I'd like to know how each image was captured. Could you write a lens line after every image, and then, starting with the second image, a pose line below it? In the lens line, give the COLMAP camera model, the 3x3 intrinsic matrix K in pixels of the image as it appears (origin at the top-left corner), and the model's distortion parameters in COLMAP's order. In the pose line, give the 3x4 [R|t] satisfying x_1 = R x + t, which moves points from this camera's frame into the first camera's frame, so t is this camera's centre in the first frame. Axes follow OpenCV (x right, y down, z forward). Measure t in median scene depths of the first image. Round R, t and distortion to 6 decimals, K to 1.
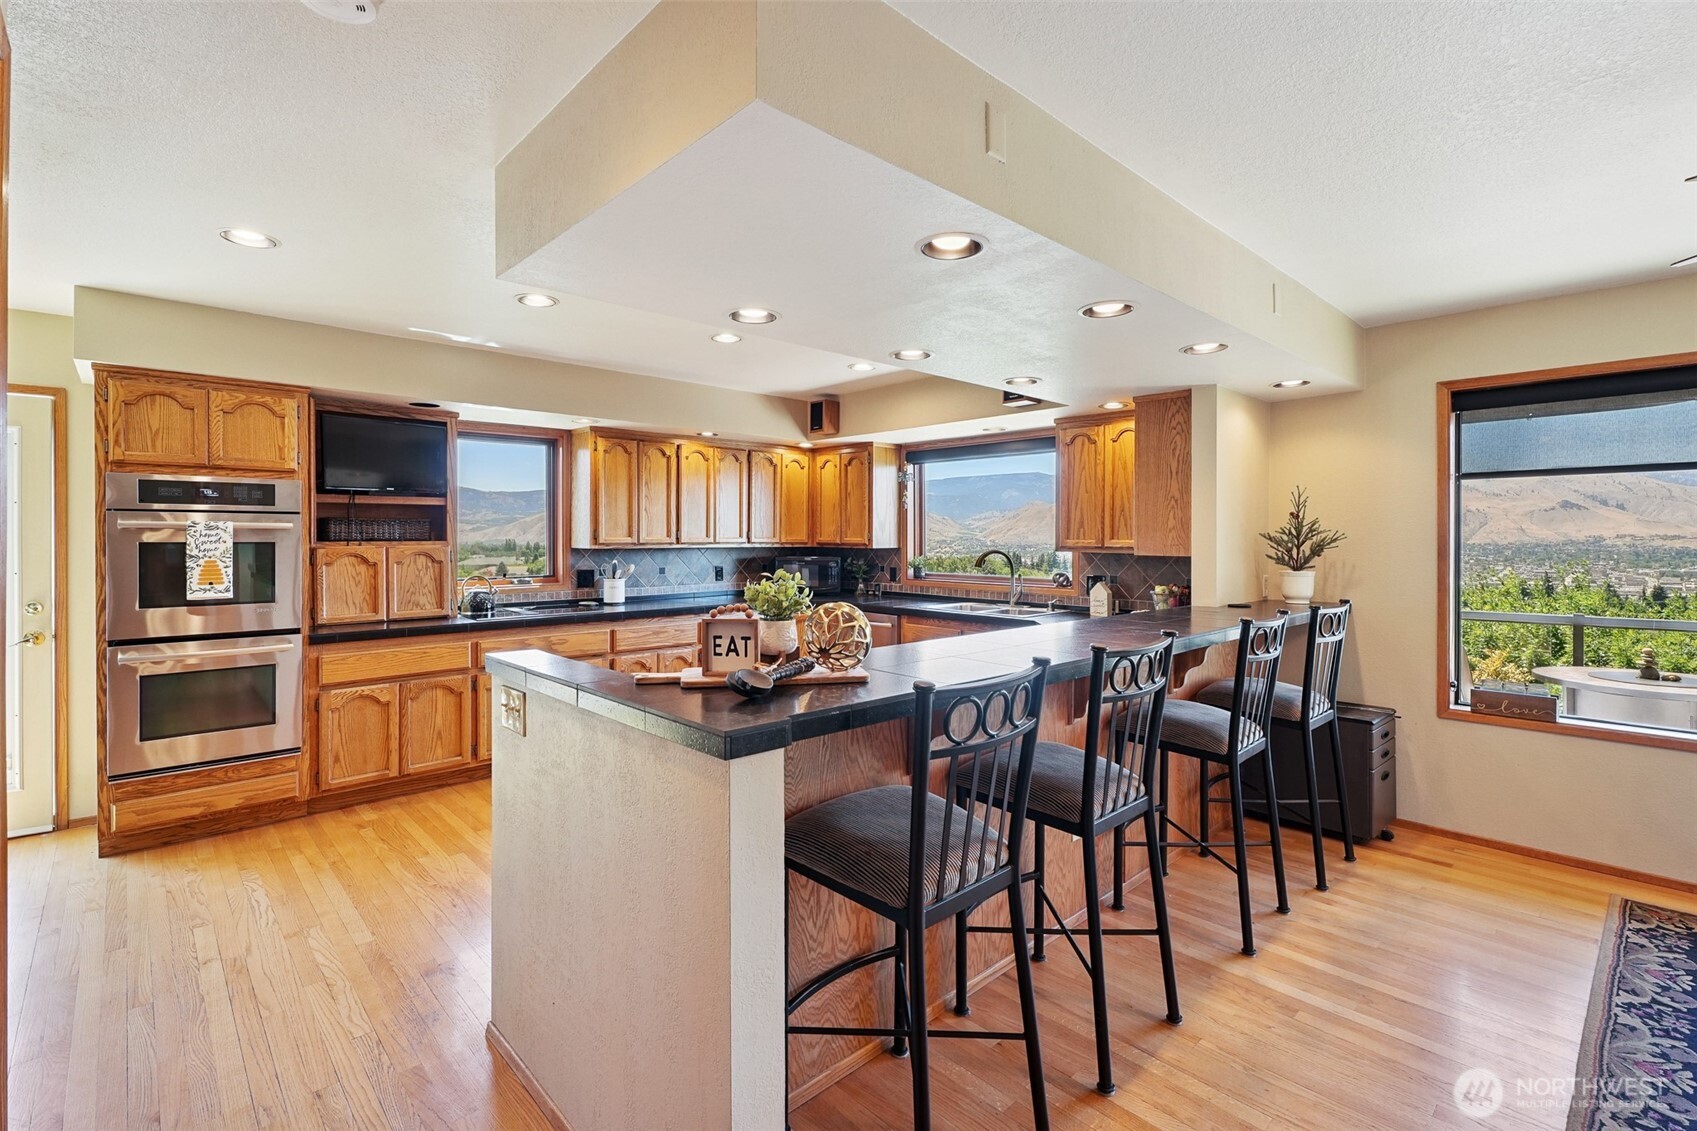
lens RADIAL K [[775.4, 0, 860.1], [0, 775.4, 535.7], [0, 0, 1]] dist [-0.009626, 0.005009]
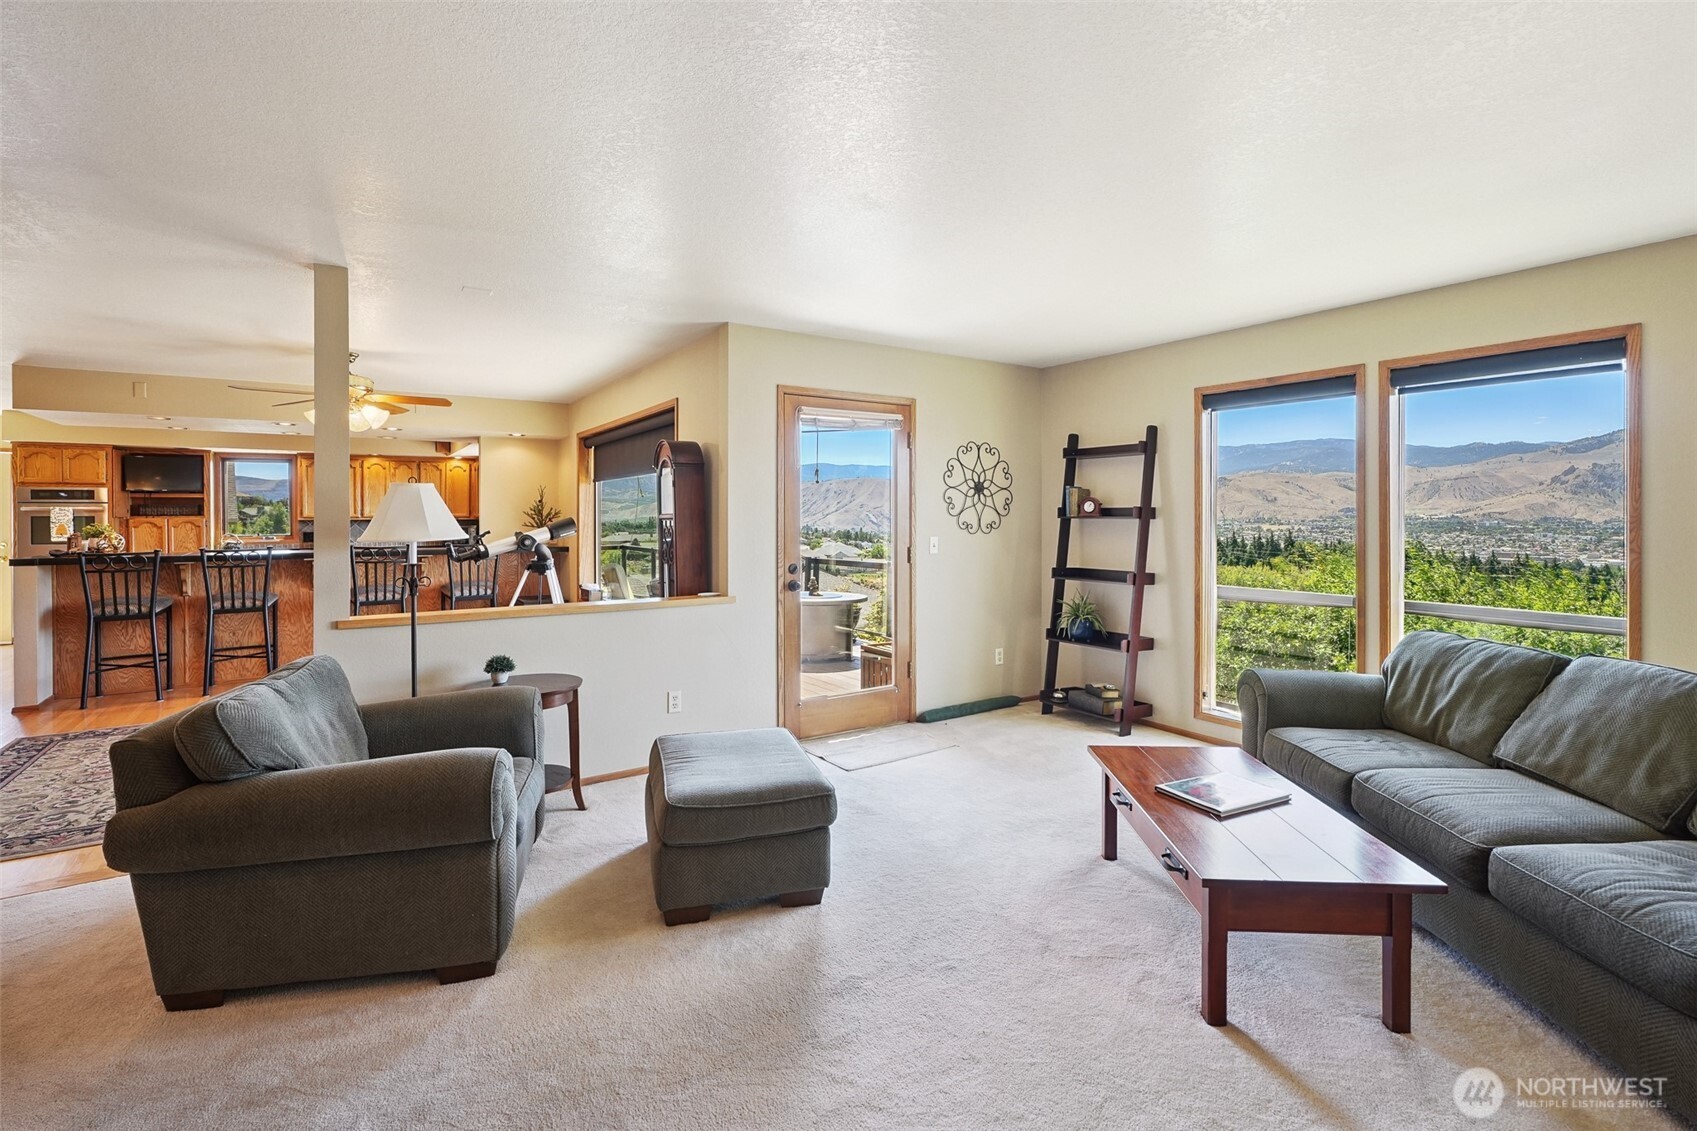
lens RADIAL K [[775.4, 0, 845.2], [0, 775.4, 510.4], [0, 0, 1]] dist [-0.009626, 0.005009]
pose [[0.979502, -0.003623, -0.201404, 1.197095], [0.002925, 0.999989, -0.003761, 0.003964], [0.201415, 0.003095, 0.979501, -0.486473]]
